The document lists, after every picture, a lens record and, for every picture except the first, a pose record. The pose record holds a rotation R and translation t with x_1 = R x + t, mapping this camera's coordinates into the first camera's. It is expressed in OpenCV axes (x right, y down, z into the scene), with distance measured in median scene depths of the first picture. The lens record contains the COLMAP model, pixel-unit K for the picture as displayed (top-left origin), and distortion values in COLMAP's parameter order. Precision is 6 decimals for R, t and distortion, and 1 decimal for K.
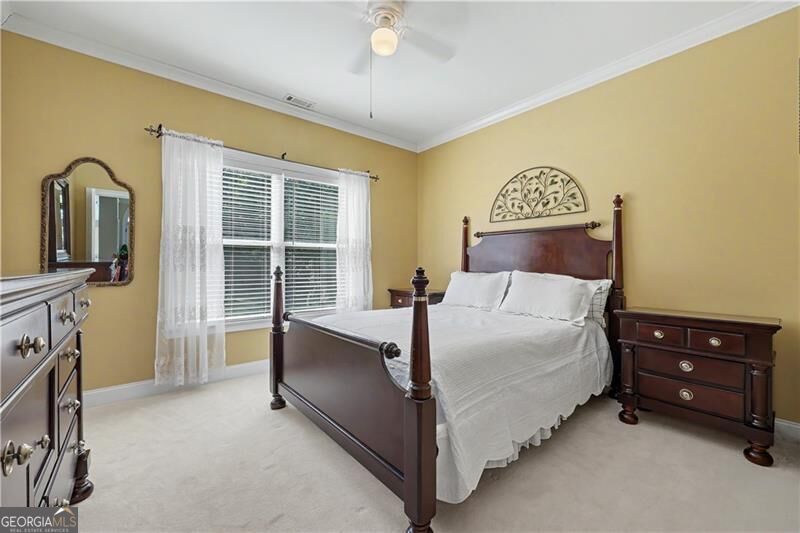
lens RADIAL K [[327.1, 0, 398.8], [0, 327.1, 264.8], [0, 0, 1]] dist [0.004398, 0.001098]
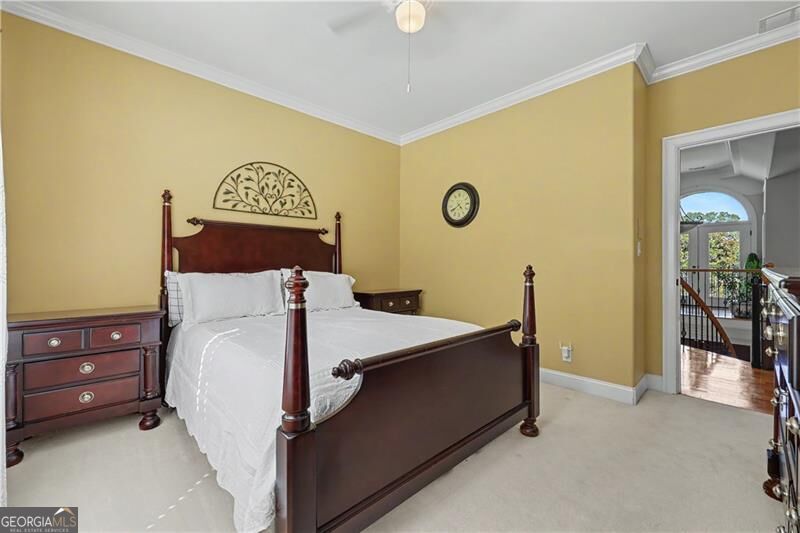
lens RADIAL K [[327.1, 0, 395.1], [0, 327.1, 263.7], [0, 0, 1]] dist [0.004398, 0.001098]
pose [[-0.043567, -0.001048, 0.999050, -0.584711], [-0.003365, 0.999994, 0.000902, 0.000399], [-0.999045, -0.003322, -0.043570, 0.680557]]
